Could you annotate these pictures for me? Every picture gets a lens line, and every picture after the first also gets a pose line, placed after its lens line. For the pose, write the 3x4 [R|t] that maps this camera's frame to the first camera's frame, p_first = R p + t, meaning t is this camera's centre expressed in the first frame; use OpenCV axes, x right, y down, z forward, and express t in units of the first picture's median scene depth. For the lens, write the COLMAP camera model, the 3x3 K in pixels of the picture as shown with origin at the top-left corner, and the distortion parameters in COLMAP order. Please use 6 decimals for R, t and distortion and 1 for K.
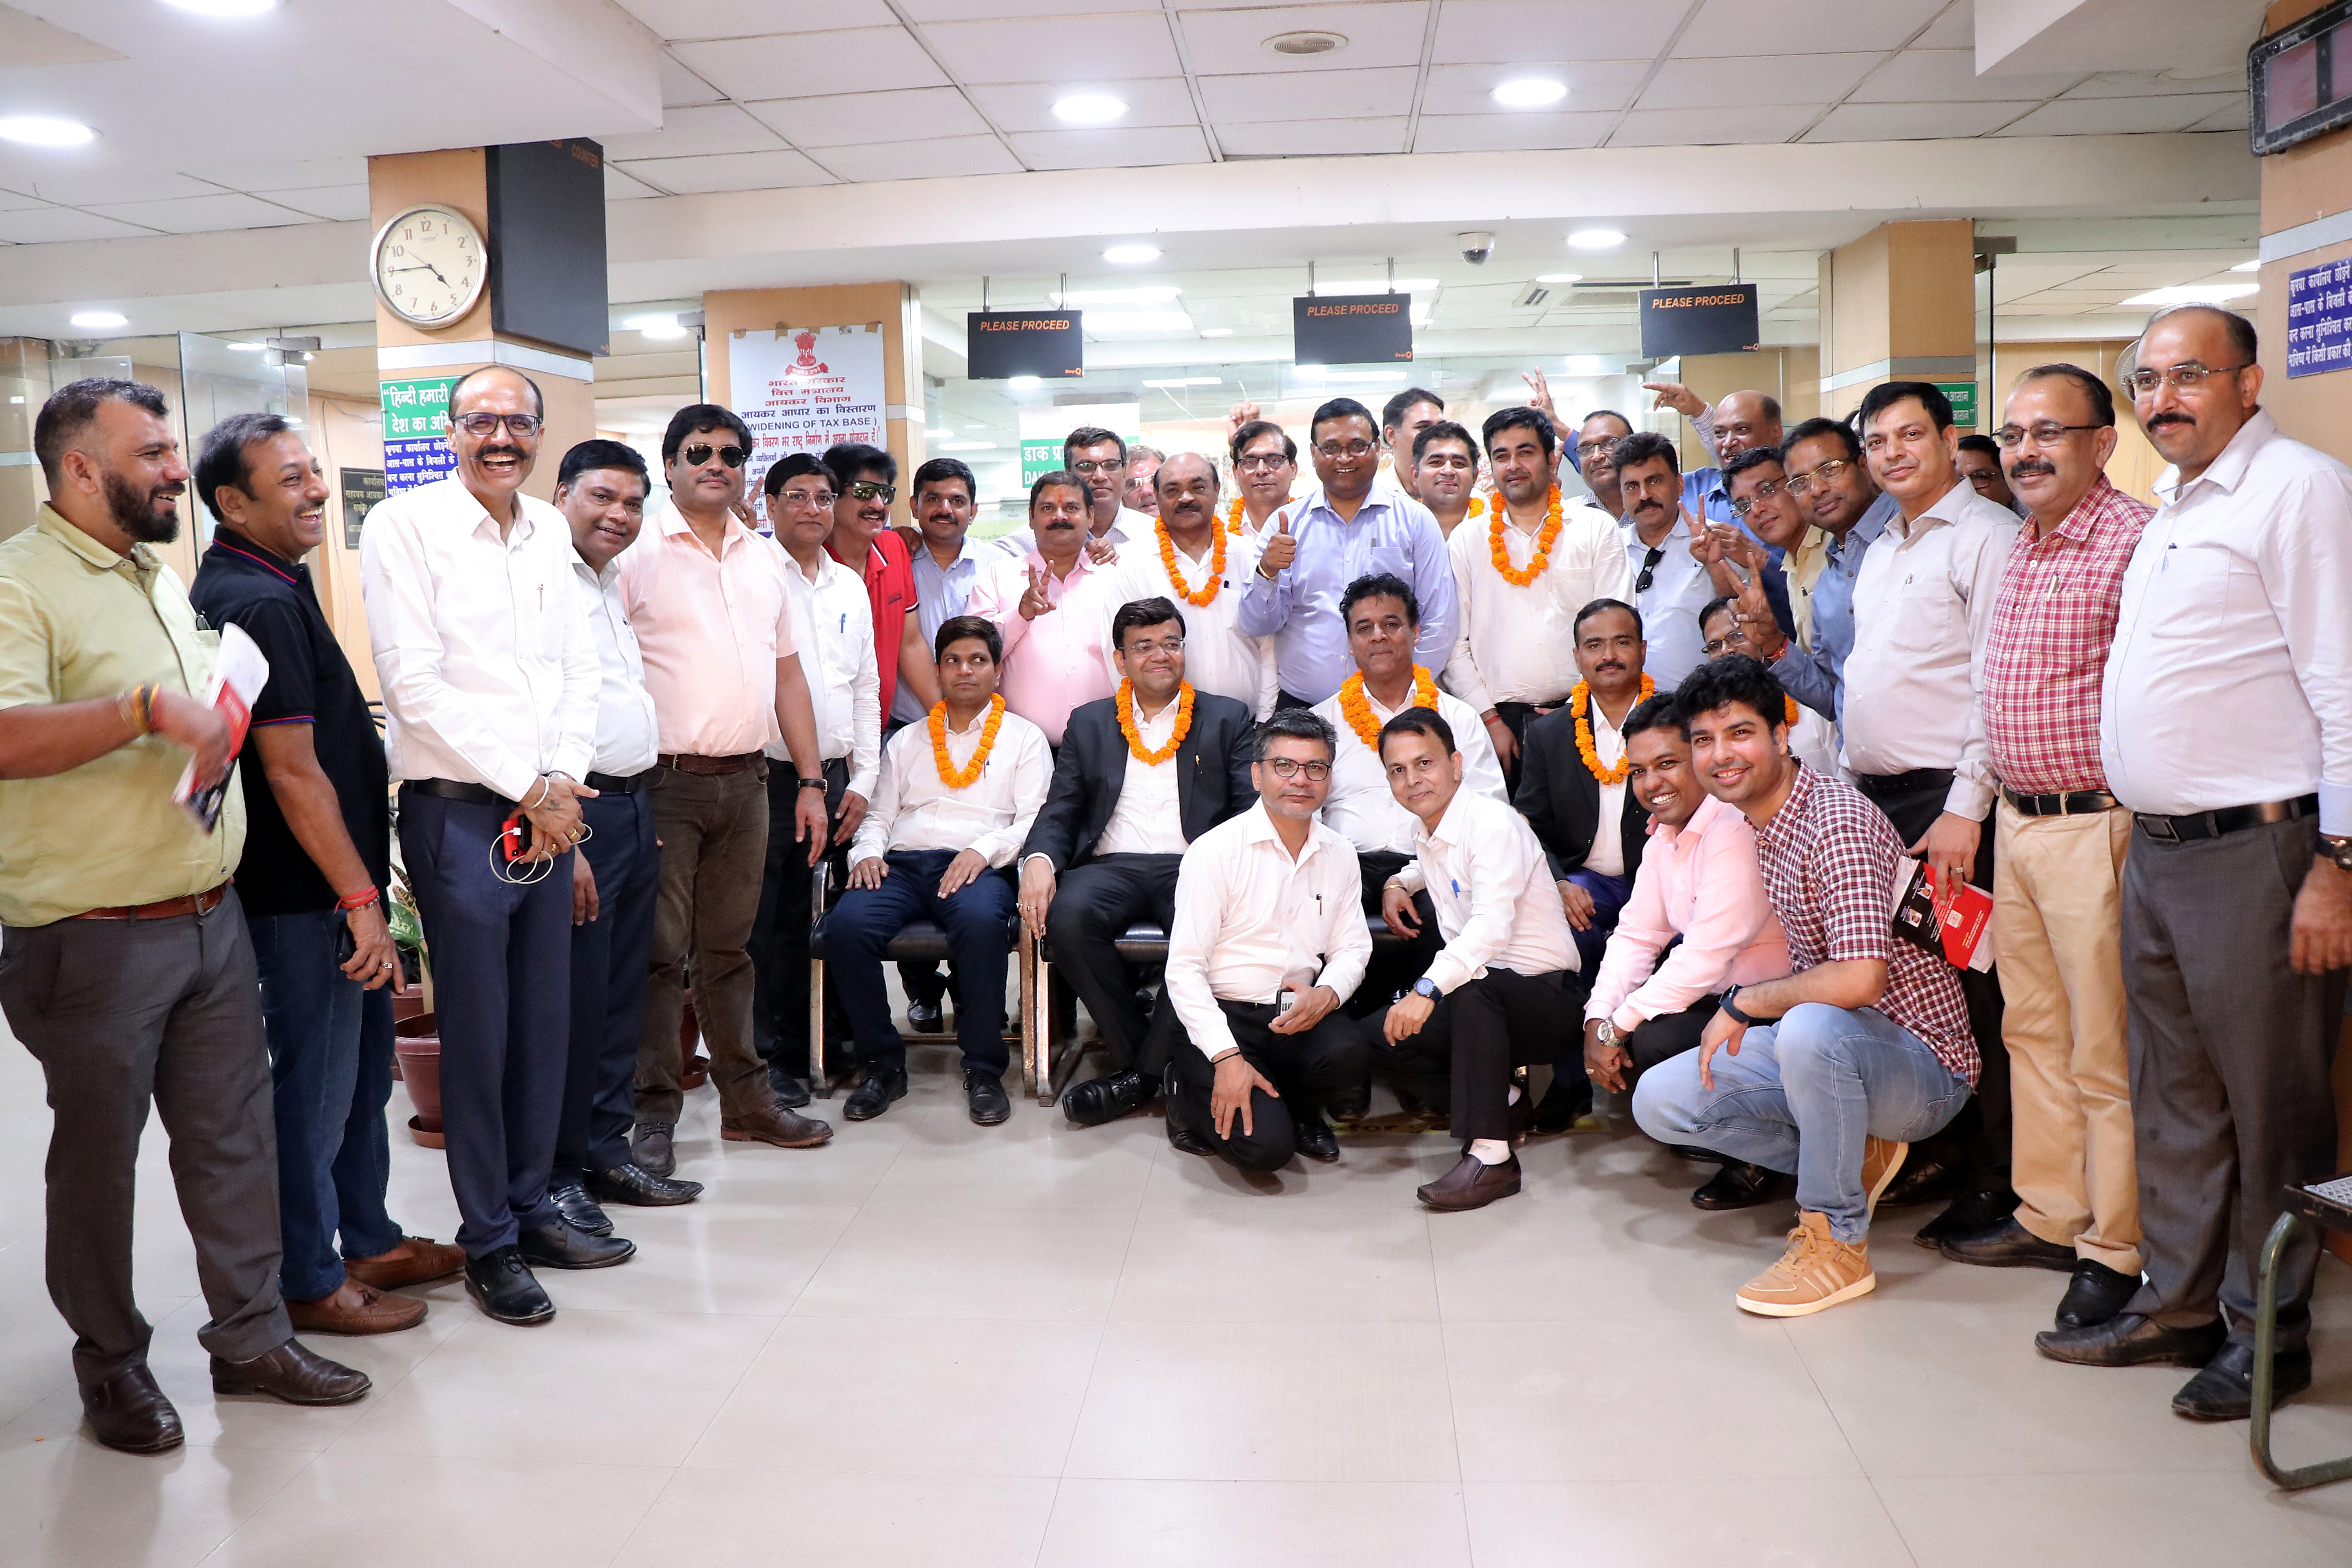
lens RADIAL K [[1966.6, 0, 1182.6], [0, 1966.6, 780.1], [0, 0, 1]] dist [-0.188567, 0.151797]
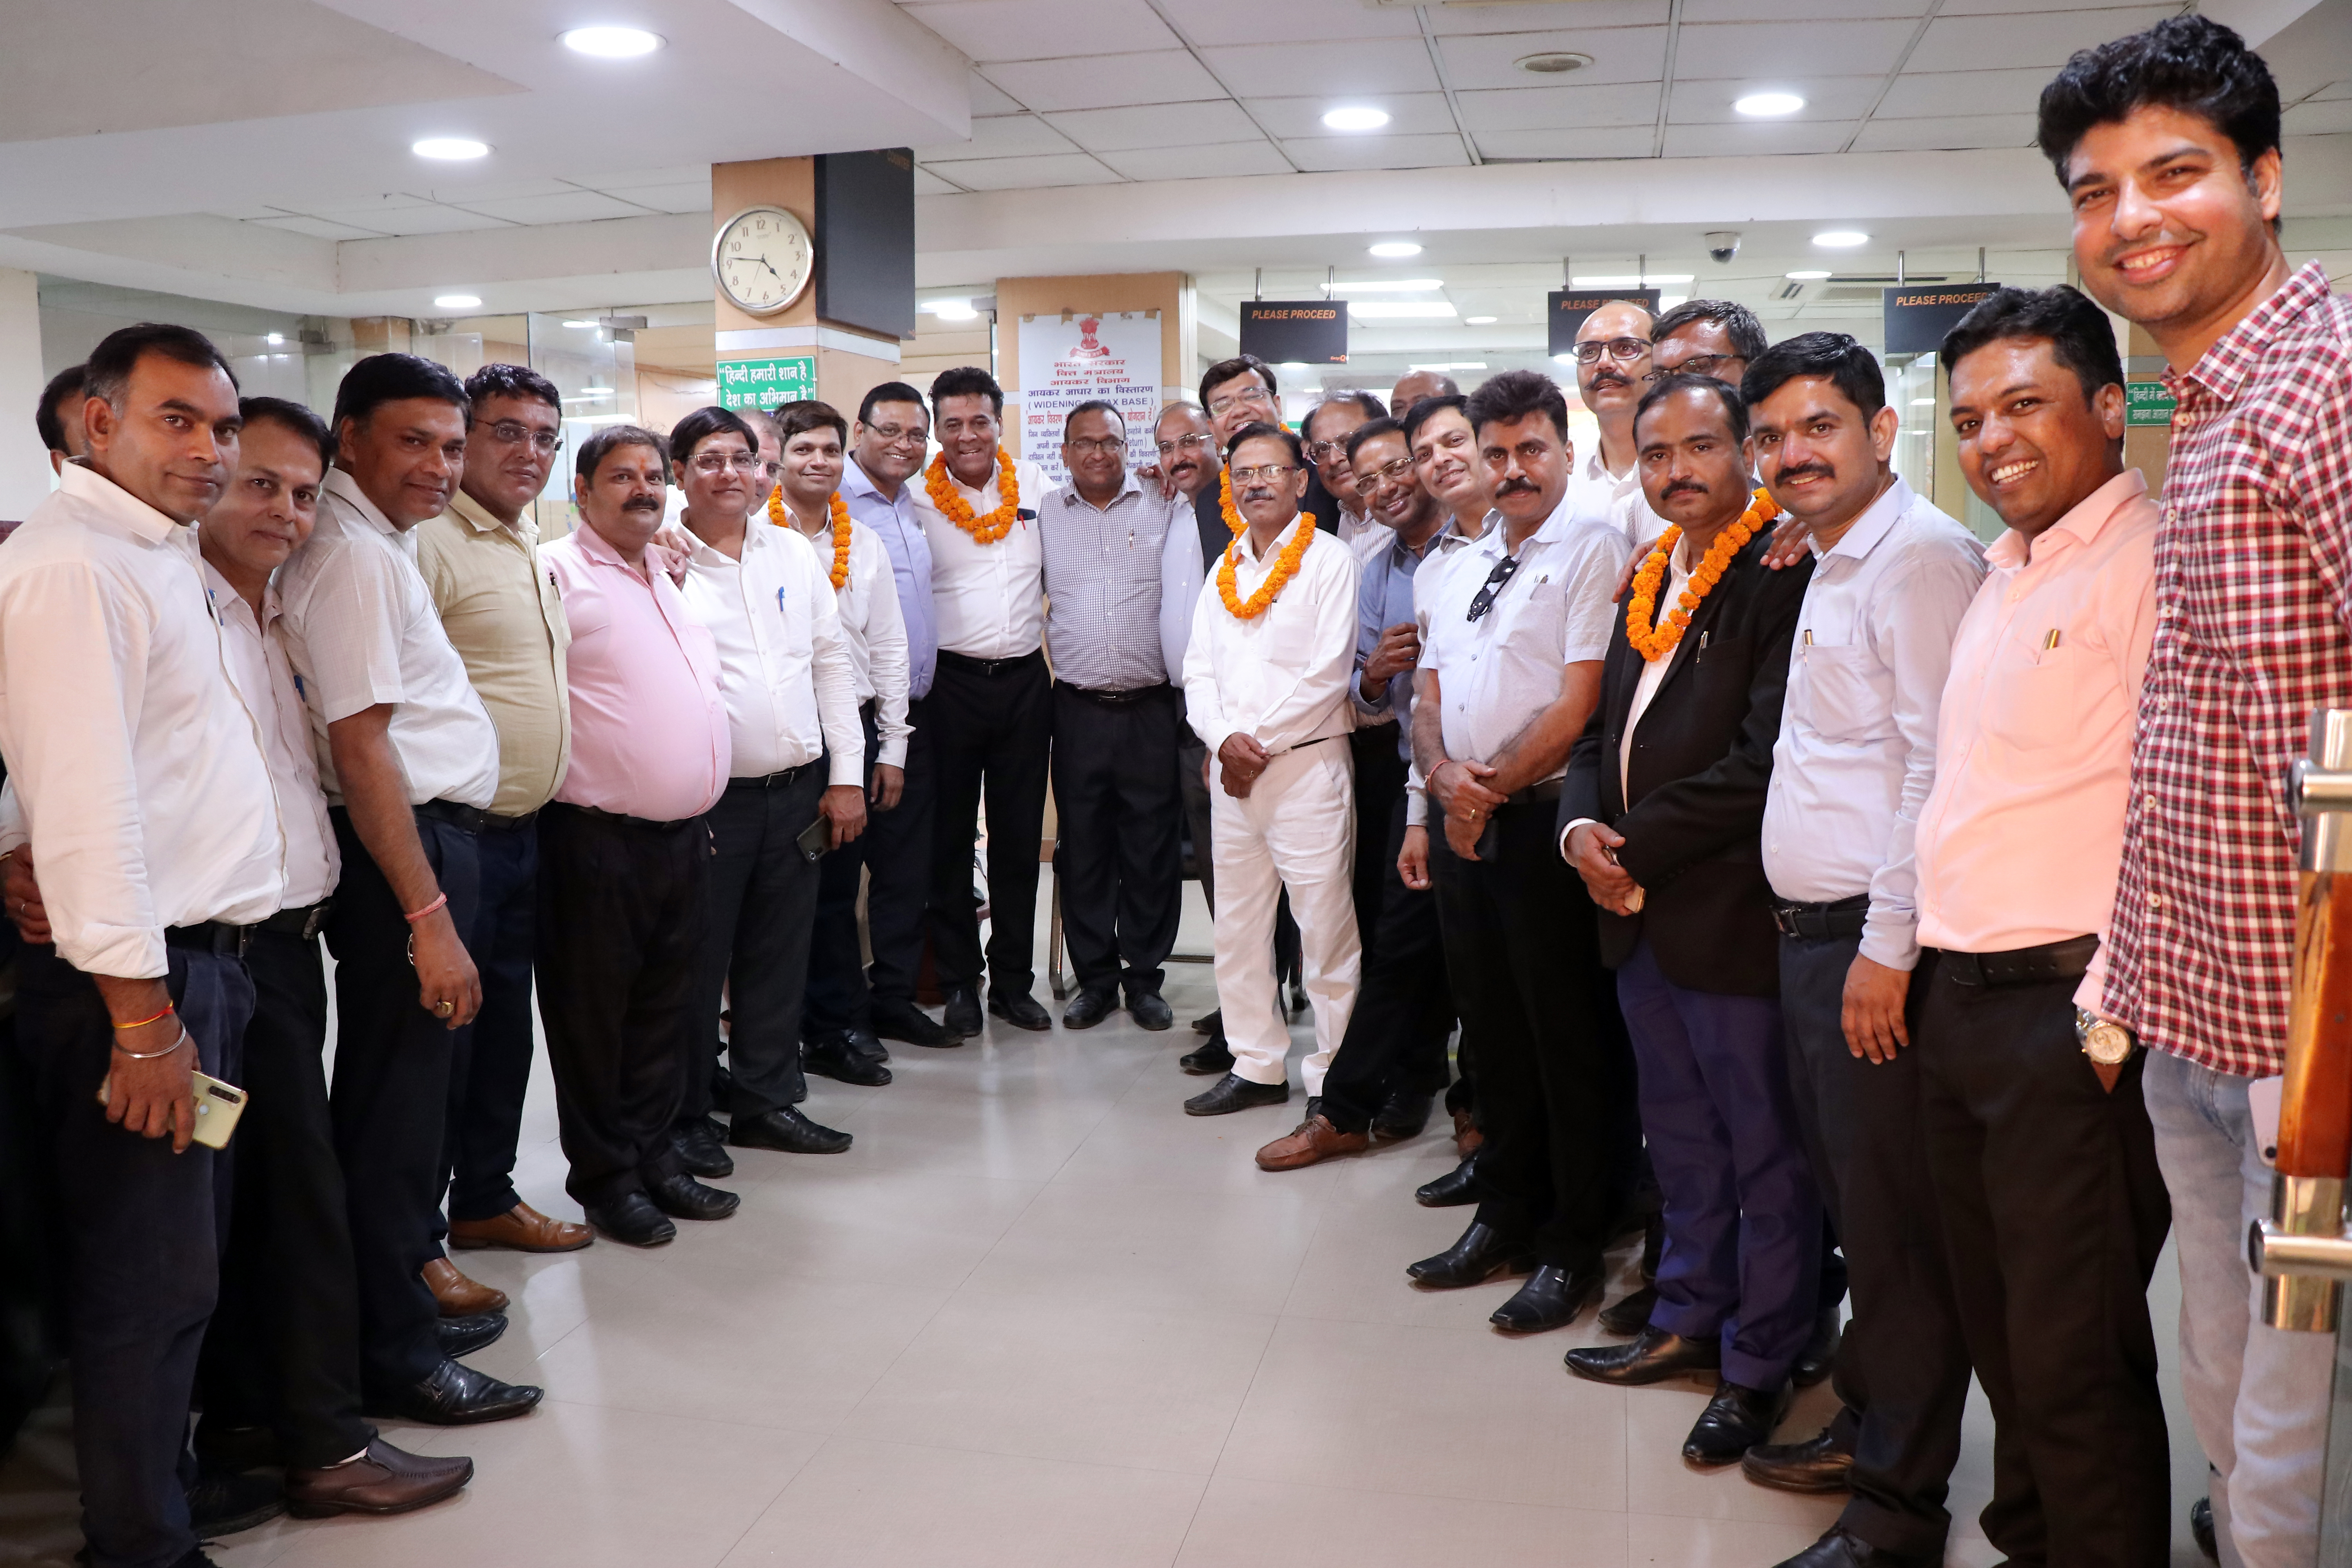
lens RADIAL K [[1966.6, 0, 1159.8], [0, 1966.6, 792.7], [0, 0, 1]] dist [-0.188567, 0.151797]
pose [[0.988438, 0.038548, -0.146643, 0.014196], [-0.035857, 0.999137, 0.020950, 0.010912], [0.147324, -0.015449, 0.988968, -0.082902]]
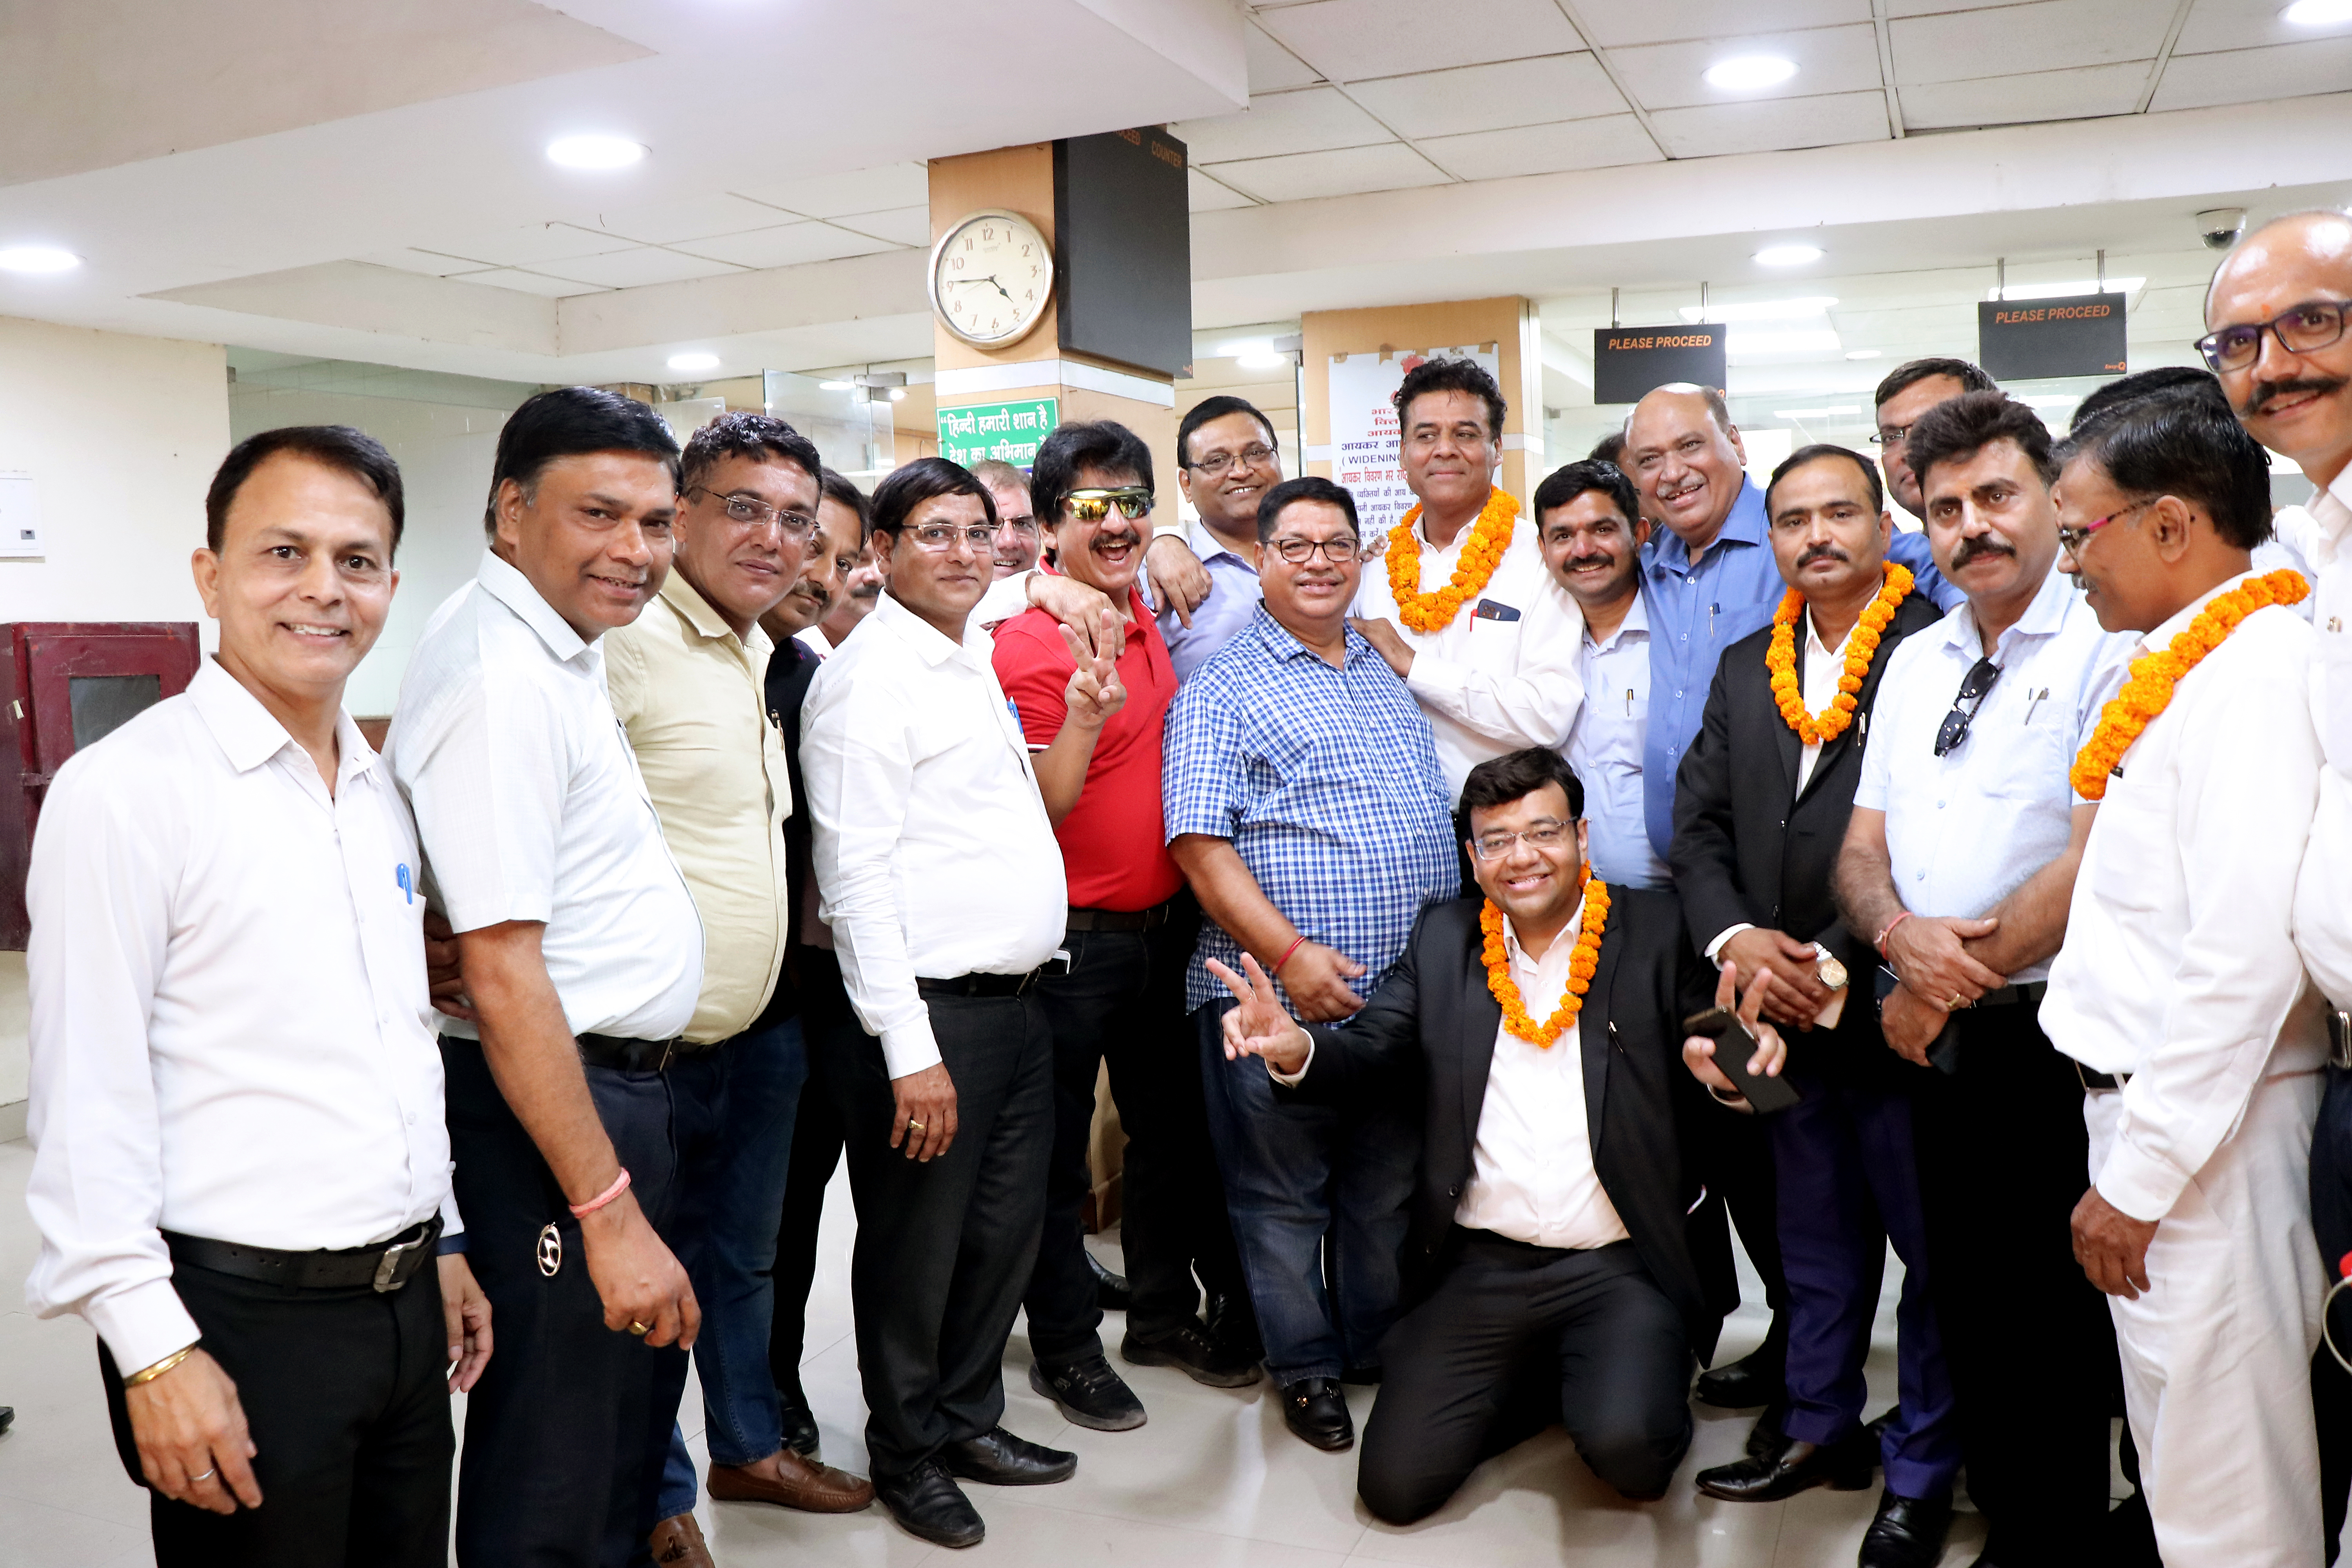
lens RADIAL K [[1966.6, 0, 1136.5], [0, 1966.6, 795.2], [0, 0, 1]] dist [-0.188567, 0.151797]
pose [[0.947479, 0.027104, -0.318668, -0.026207], [-0.031665, 0.999457, -0.009138, -0.016422], [0.318247, 0.018749, 0.947822, 0.121973]]
